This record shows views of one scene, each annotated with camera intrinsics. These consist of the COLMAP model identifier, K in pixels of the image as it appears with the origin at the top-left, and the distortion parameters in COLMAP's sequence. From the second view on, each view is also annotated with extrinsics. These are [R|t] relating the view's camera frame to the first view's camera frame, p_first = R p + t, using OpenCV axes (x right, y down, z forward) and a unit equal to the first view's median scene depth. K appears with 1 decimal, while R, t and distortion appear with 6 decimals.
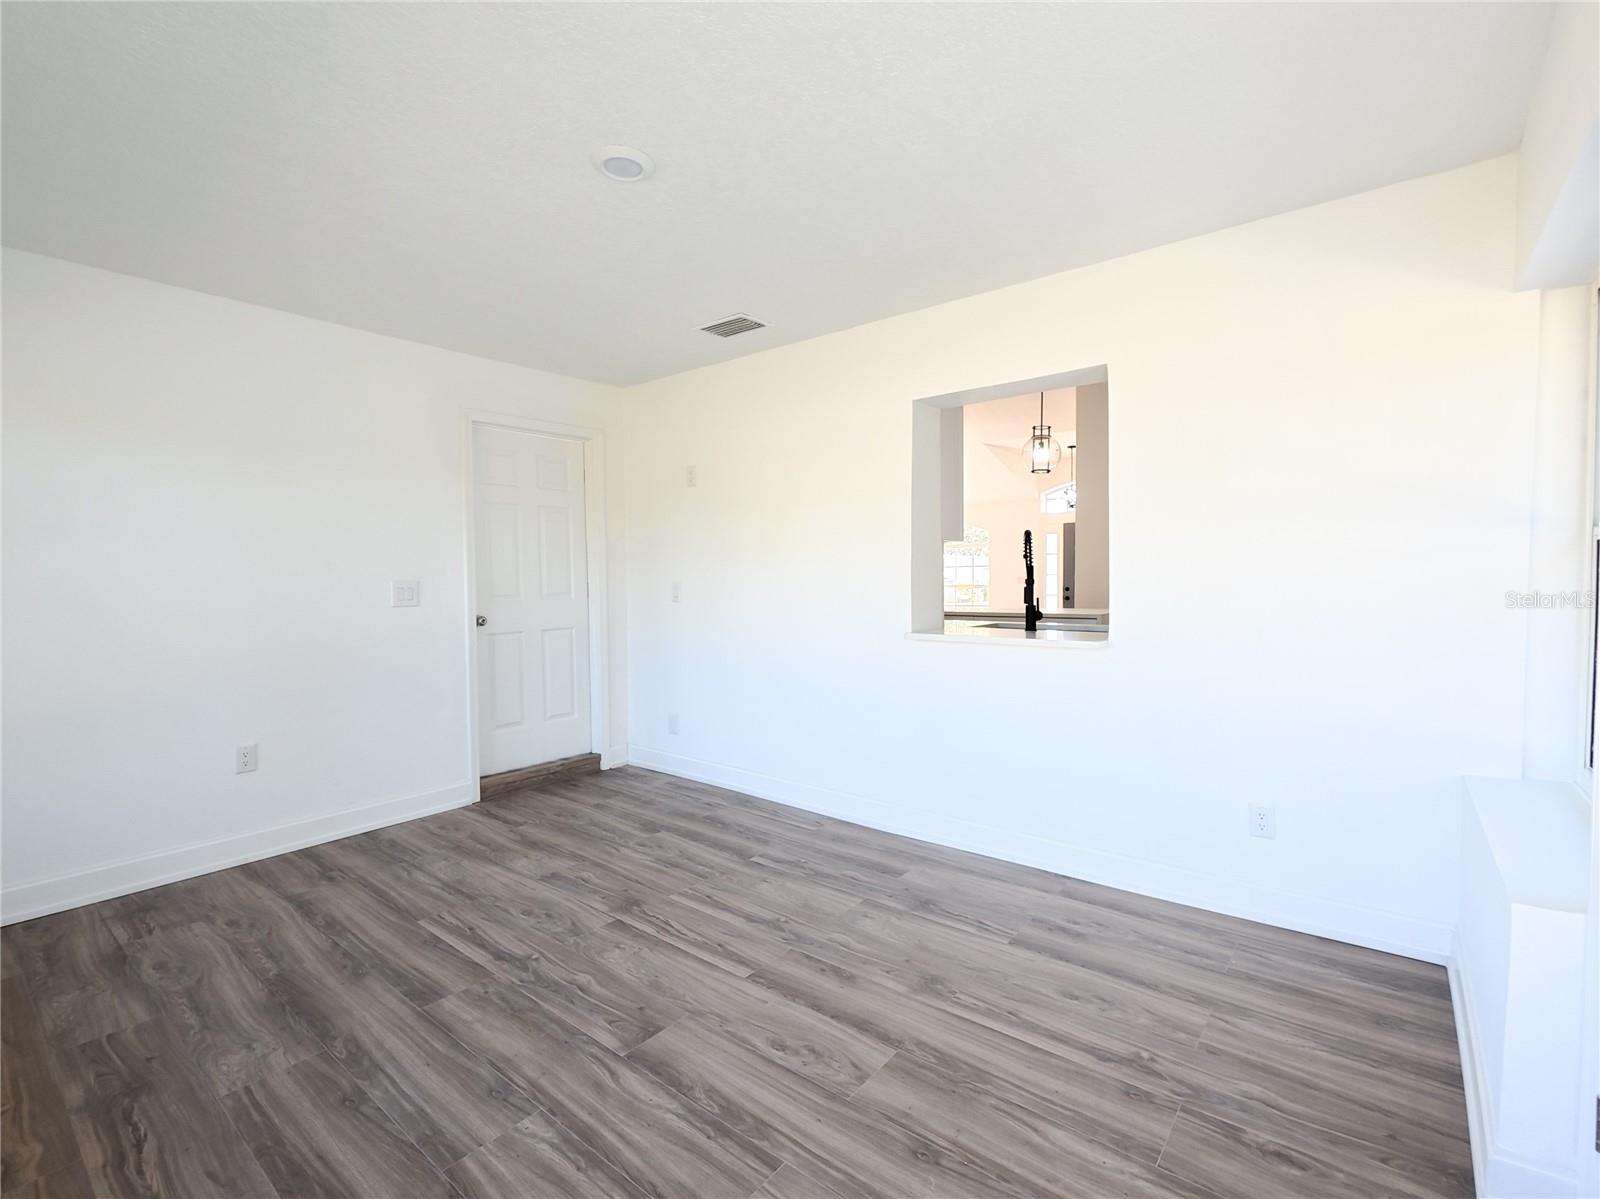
lens RADIAL K [[705.9, 0, 802.0], [0, 705.9, 600.3], [0, 0, 1]] dist [-0.002120, -0.000684]
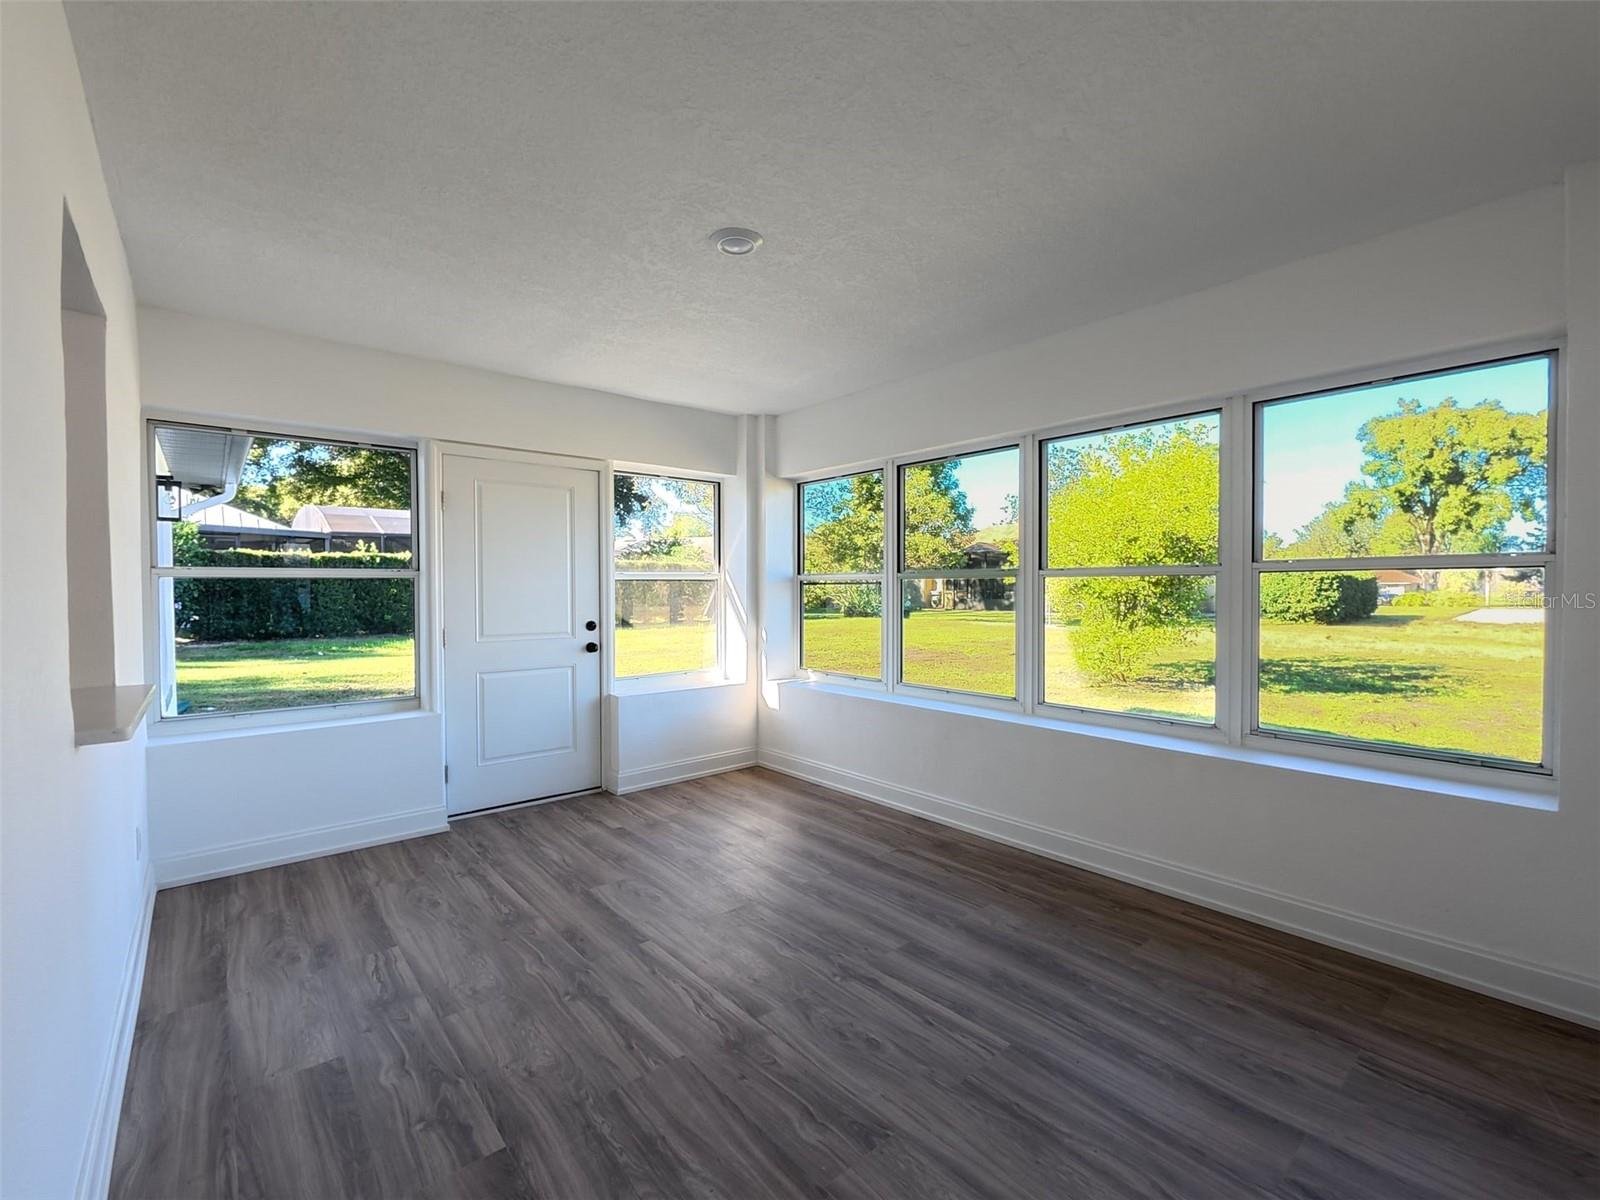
lens RADIAL K [[705.9, 0, 793.9], [0, 705.9, 600.6], [0, 0, 1]] dist [-0.002120, -0.000684]
pose [[-0.978313, 0.008704, 0.206947, -0.505546], [0.018978, 0.998681, 0.047710, -0.064827], [-0.206259, 0.050603, -0.977188, 1.866556]]
